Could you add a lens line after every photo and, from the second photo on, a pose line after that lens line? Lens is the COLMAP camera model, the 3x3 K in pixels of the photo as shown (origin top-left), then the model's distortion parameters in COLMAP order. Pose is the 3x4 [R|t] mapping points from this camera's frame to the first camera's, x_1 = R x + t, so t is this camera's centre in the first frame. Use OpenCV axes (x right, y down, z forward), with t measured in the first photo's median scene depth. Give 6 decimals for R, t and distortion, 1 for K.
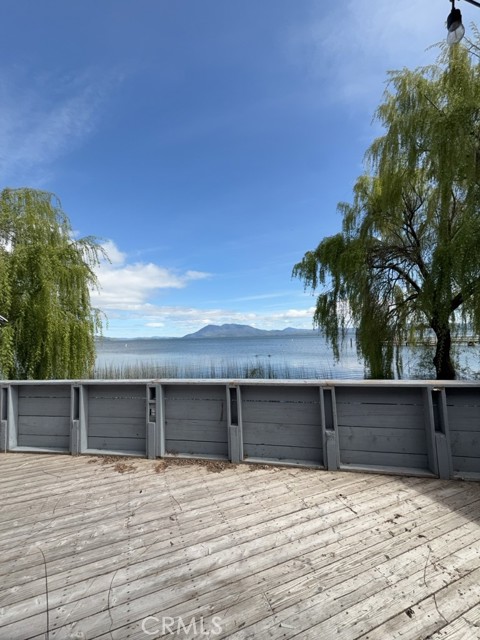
lens RADIAL K [[253.3, 0, 238.7], [0, 253.3, 319.3], [0, 0, 1]] dist [-0.003216, -0.000330]
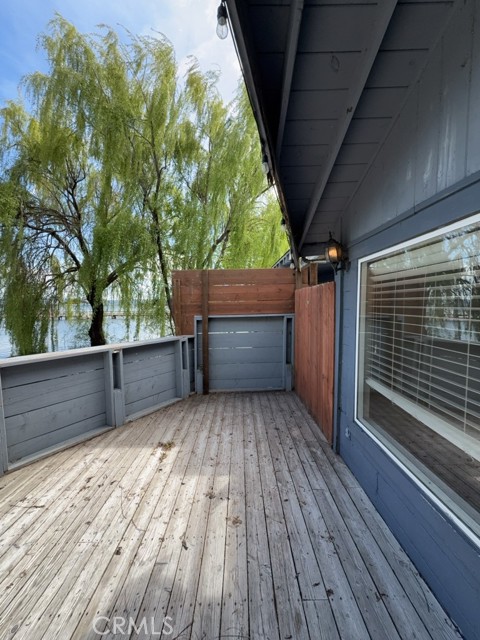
lens RADIAL K [[253.3, 0, 240.6], [0, 253.3, 320.8], [0, 0, 1]] dist [-0.003216, -0.000330]
pose [[0.342583, -0.023075, 0.939204, -0.022131], [-0.073420, 0.995983, 0.051251, 0.013716], [-0.936615, -0.086514, 0.339512, 0.036539]]
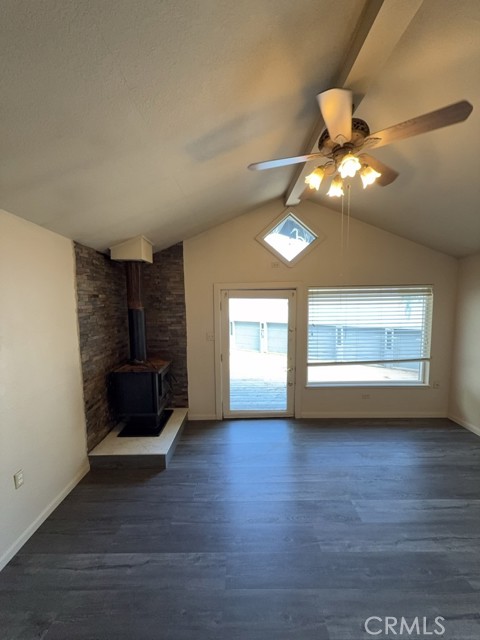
lens RADIAL K [[253.3, 0, 241.3], [0, 253.3, 322.1], [0, 0, 1]] dist [-0.003216, -0.000330]
pose [[0.944503, 0.056626, -0.323586, 0.037531], [-0.004542, 0.987188, 0.159494, -0.017475], [0.328472, -0.149173, 0.932659, -0.210278]]
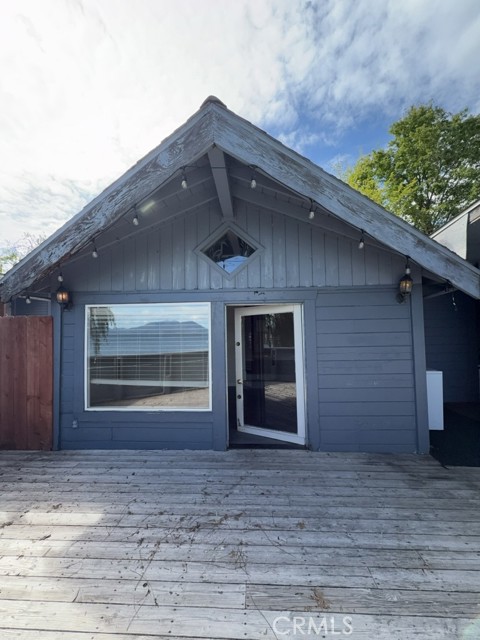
lens RADIAL K [[253.3, 0, 240.1], [0, 253.3, 320.3], [0, 0, 1]] dist [-0.003216, -0.000330]
pose [[-0.919068, 0.067655, 0.388248, -0.063769], [0.024424, 0.993039, -0.115229, 0.022121], [-0.393342, -0.096421, -0.914322, 0.140162]]
